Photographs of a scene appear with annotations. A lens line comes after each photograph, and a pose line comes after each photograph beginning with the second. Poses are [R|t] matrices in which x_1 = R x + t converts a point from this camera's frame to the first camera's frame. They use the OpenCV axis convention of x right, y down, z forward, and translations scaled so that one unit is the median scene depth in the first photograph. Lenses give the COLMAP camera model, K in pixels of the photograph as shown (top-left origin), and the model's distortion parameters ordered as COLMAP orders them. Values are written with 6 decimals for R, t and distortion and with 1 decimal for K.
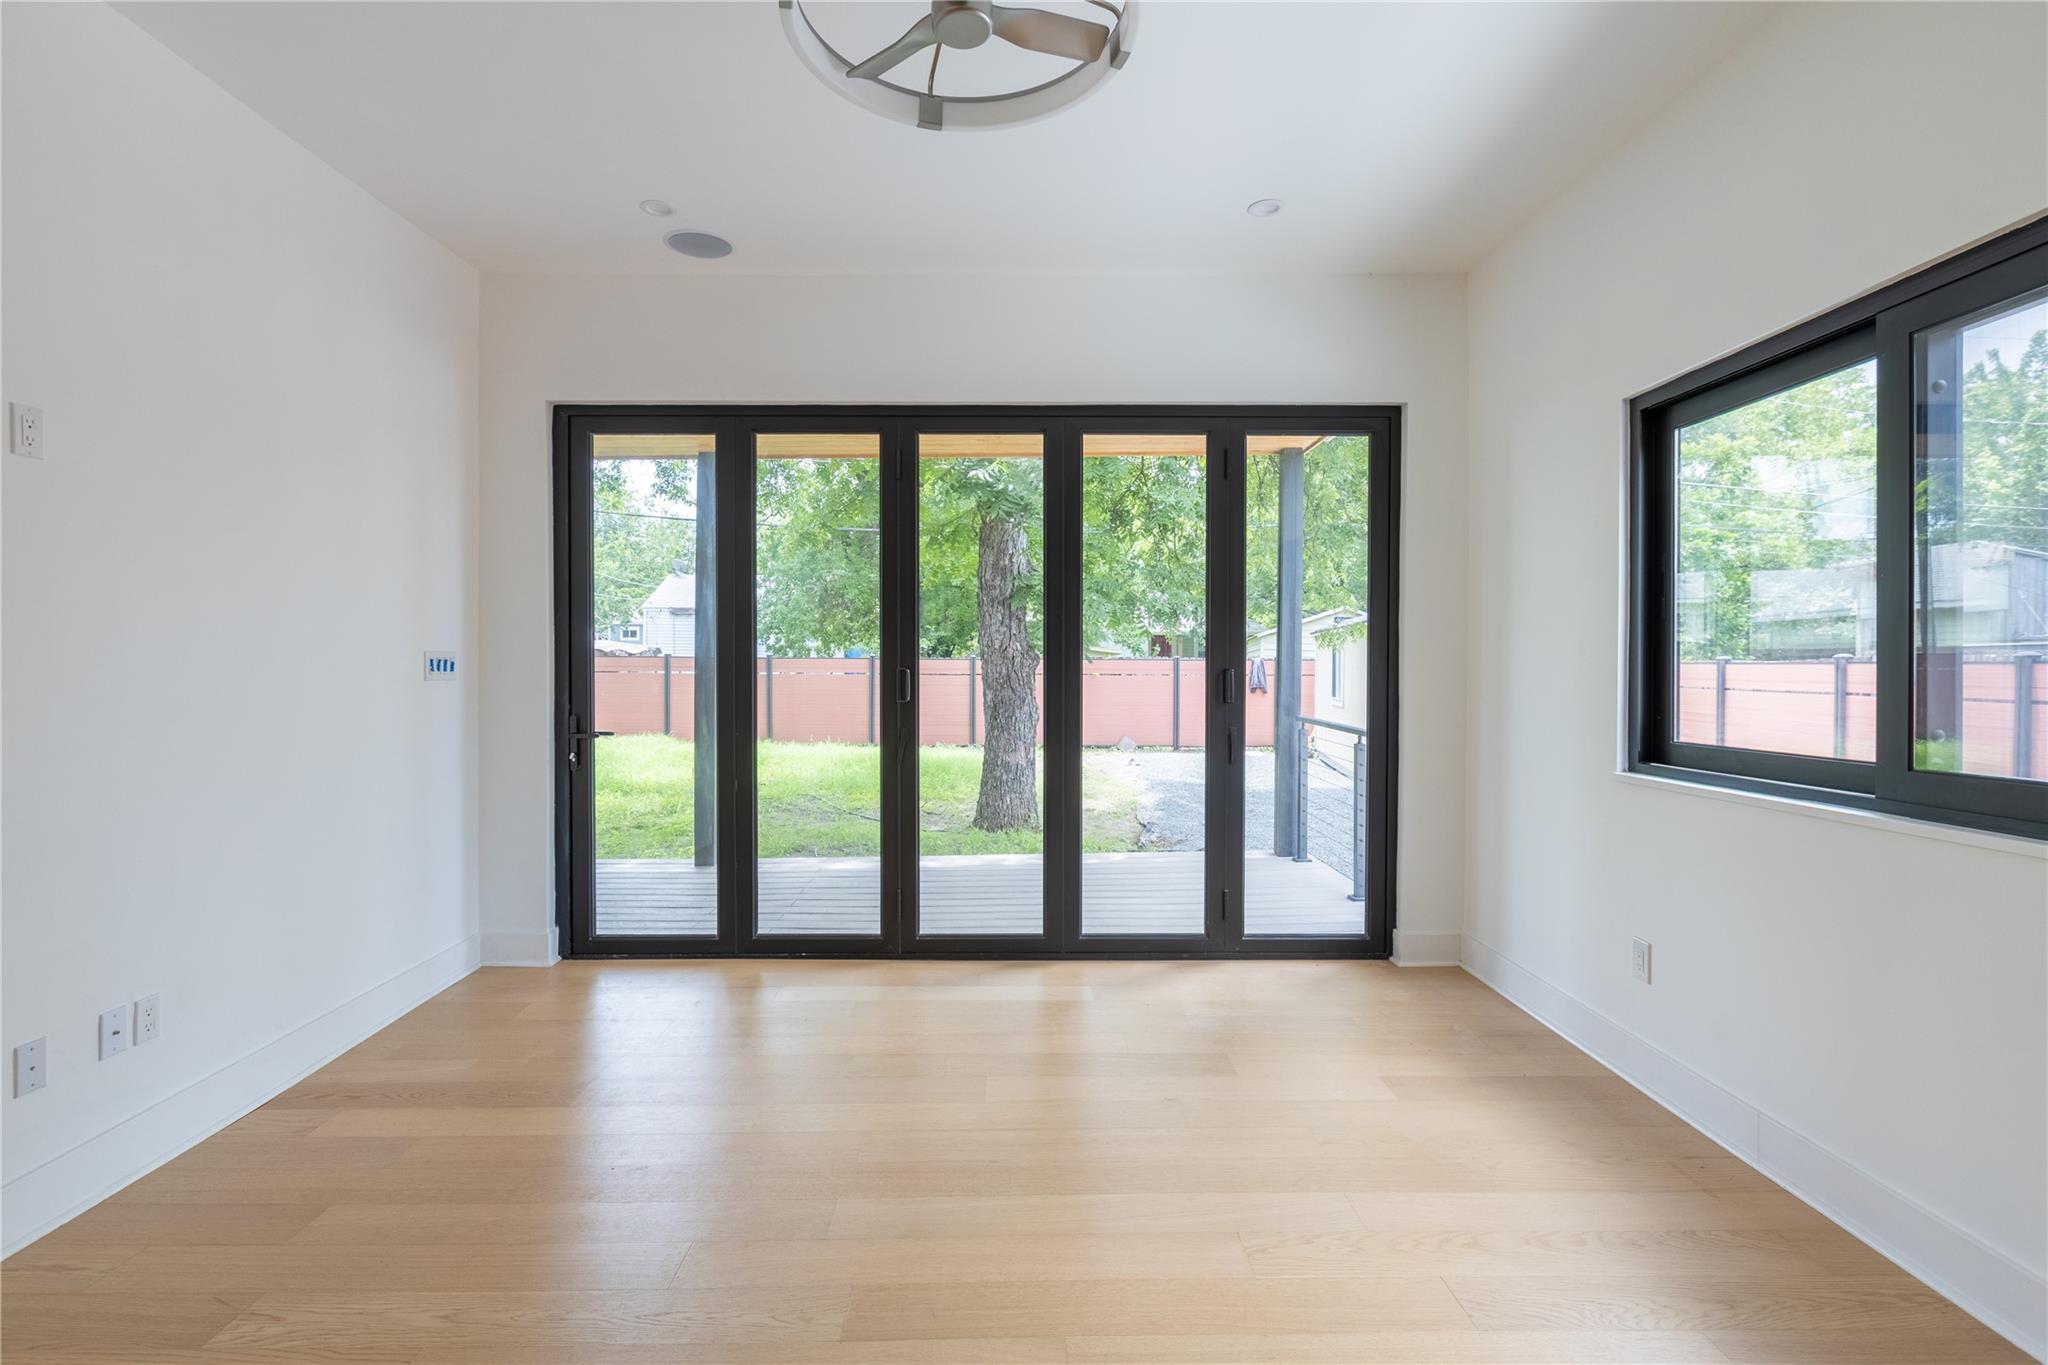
lens RADIAL K [[949.9, 0, 1019.1], [0, 949.9, 681.1], [0, 0, 1]] dist [-0.006204, 0.001016]
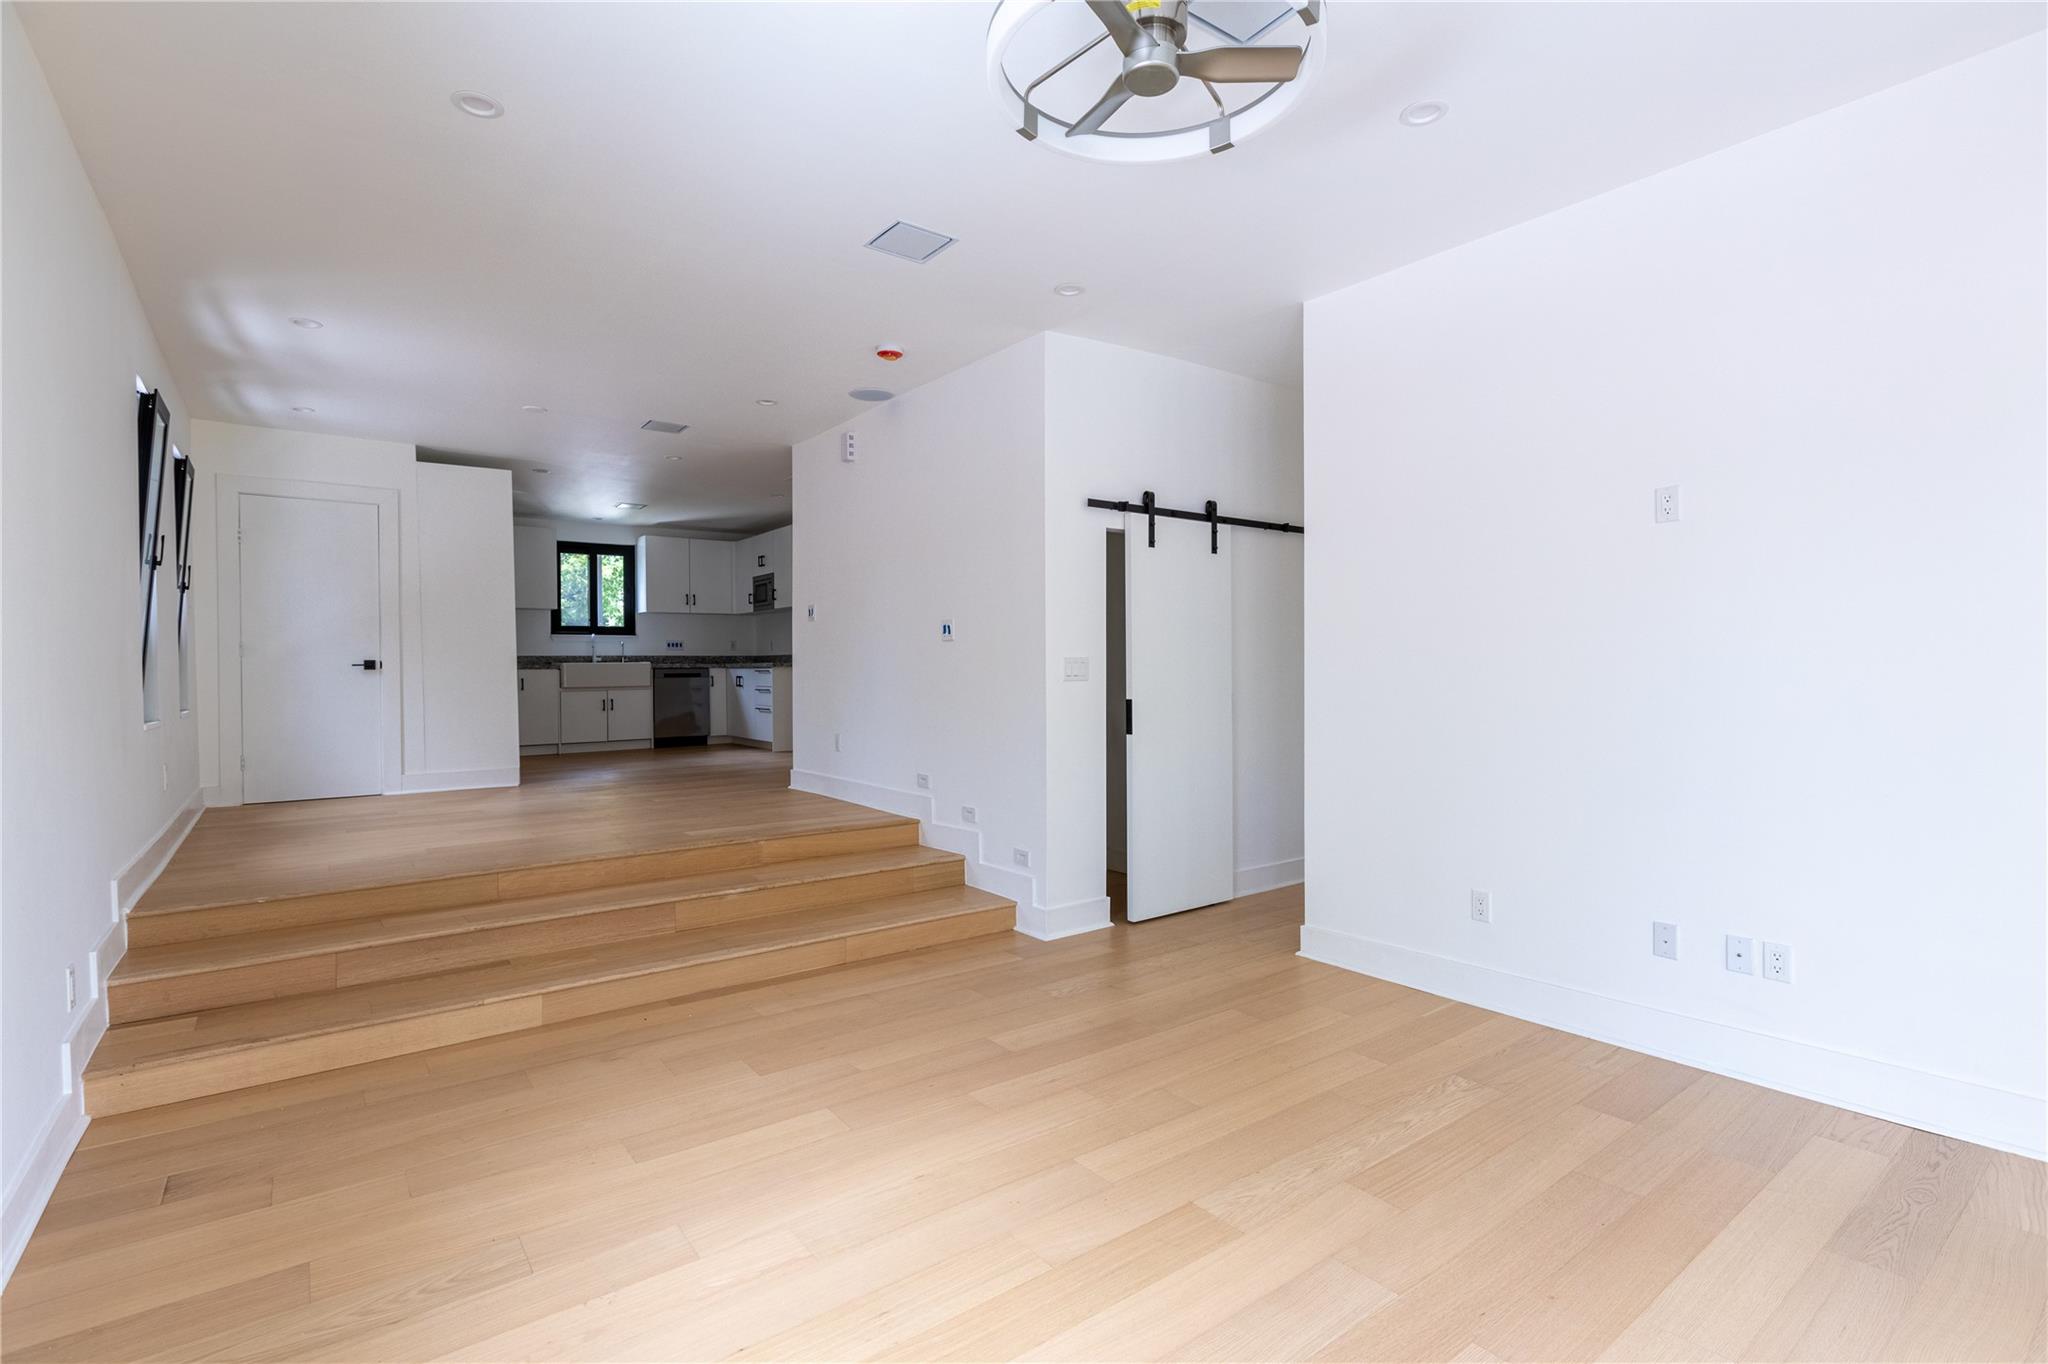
lens RADIAL K [[949.9, 0, 1015.6], [0, 949.9, 673.3], [0, 0, 1]] dist [-0.006204, 0.001016]
pose [[-0.802715, 0.009100, -0.596294, 0.332640], [-0.004018, 0.999778, 0.020666, -0.016353], [0.596350, 0.018985, -0.802500, 0.827572]]
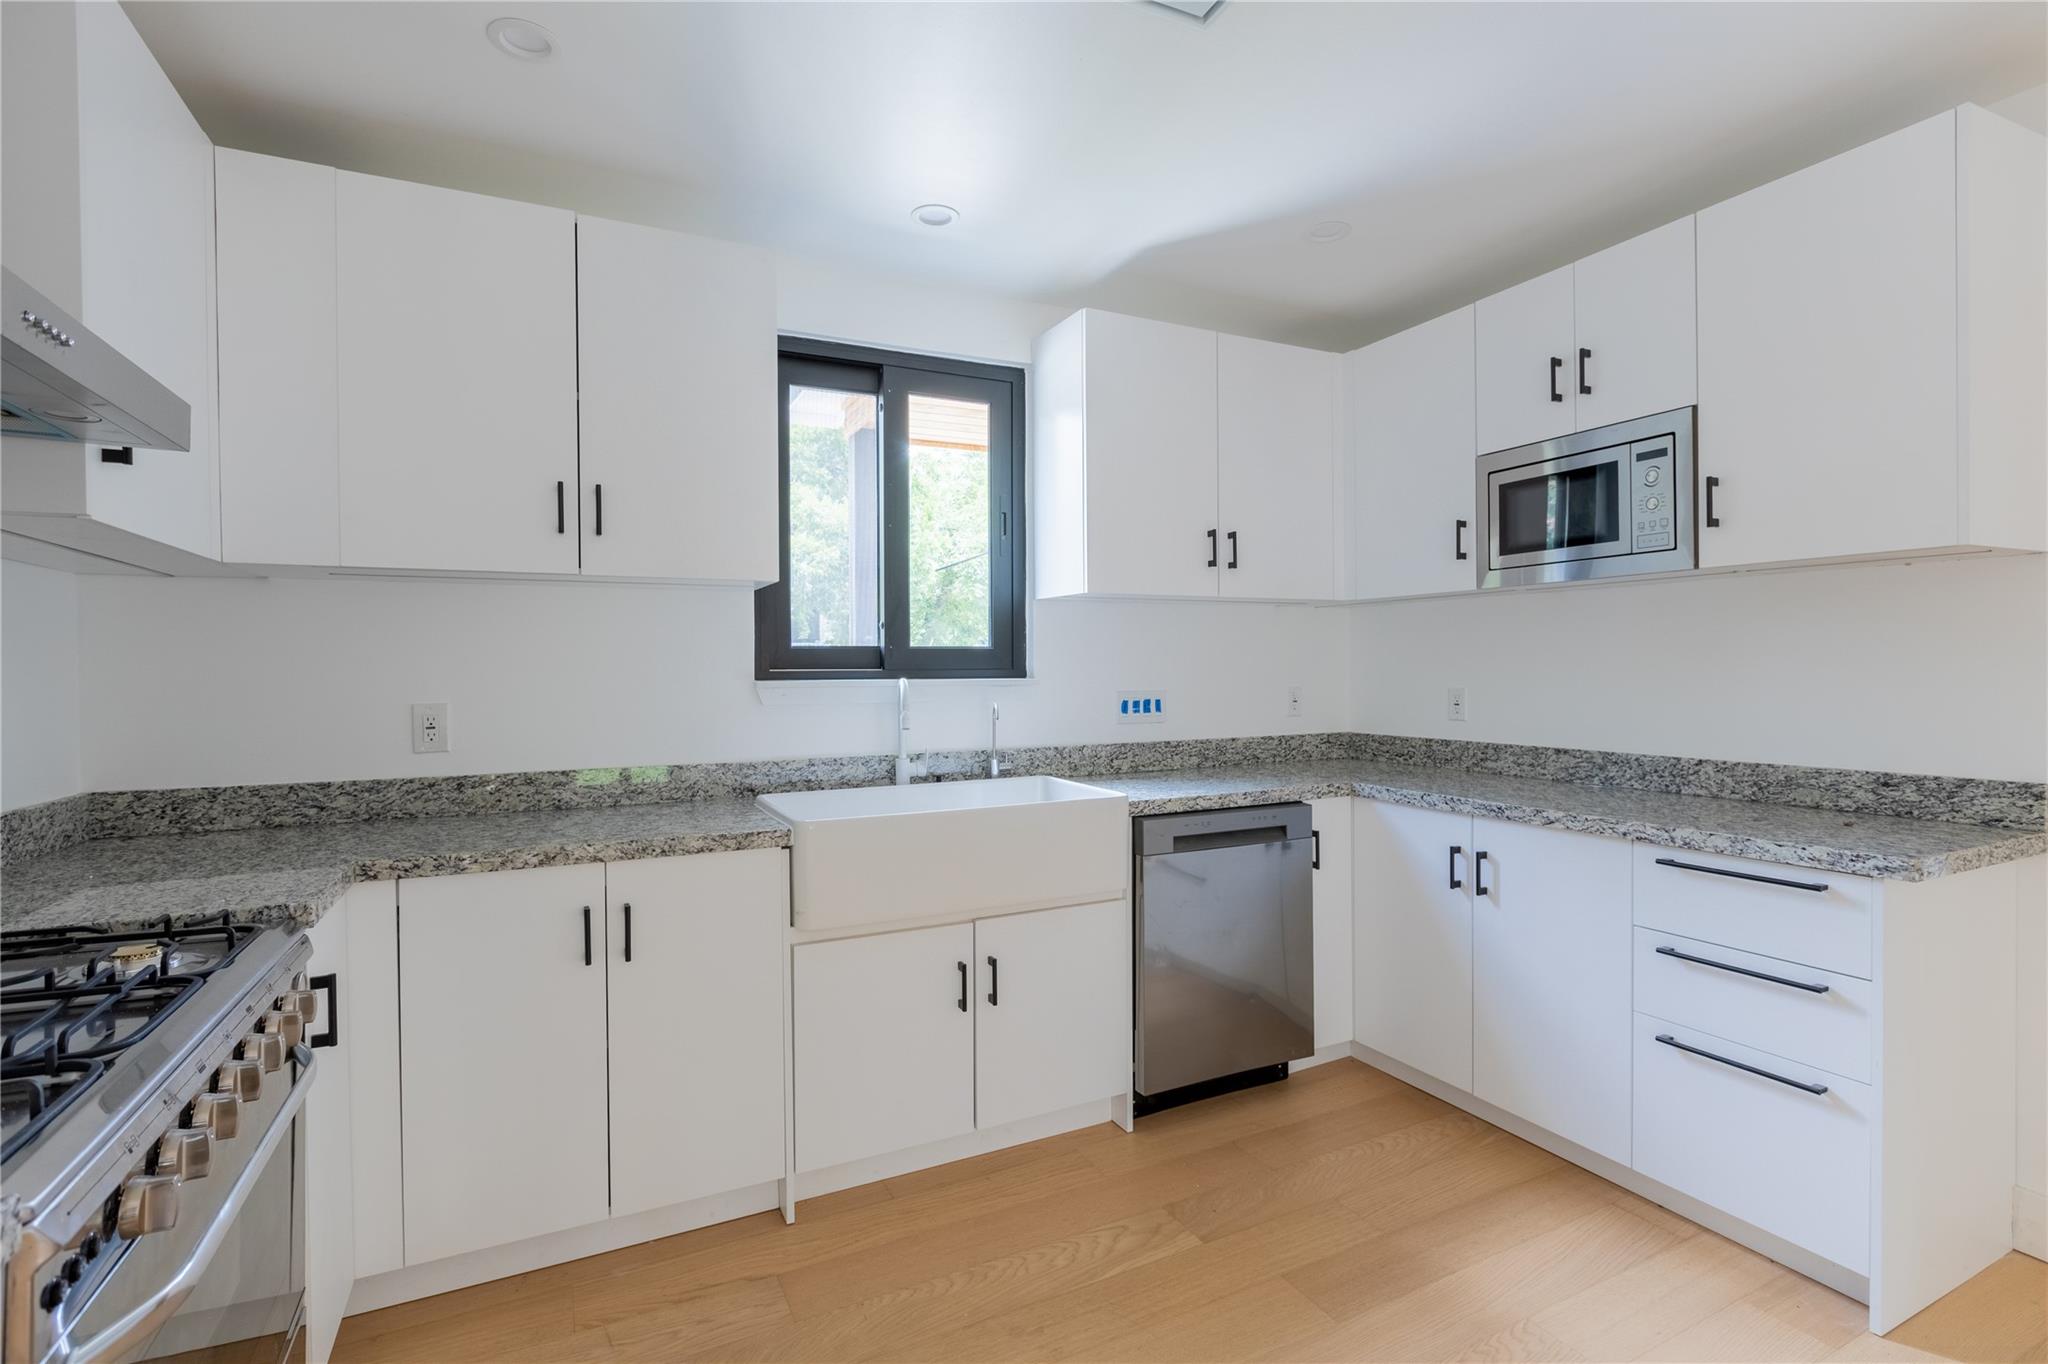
lens RADIAL K [[949.9, 0, 1007.4], [0, 949.9, 671.1], [0, 0, 1]] dist [-0.006204, 0.001016]
pose [[-0.903739, 0.005717, -0.428045, -0.053726], [-0.001670, 0.999856, 0.016880, -0.081058], [0.428080, 0.015970, -0.903600, -1.249983]]
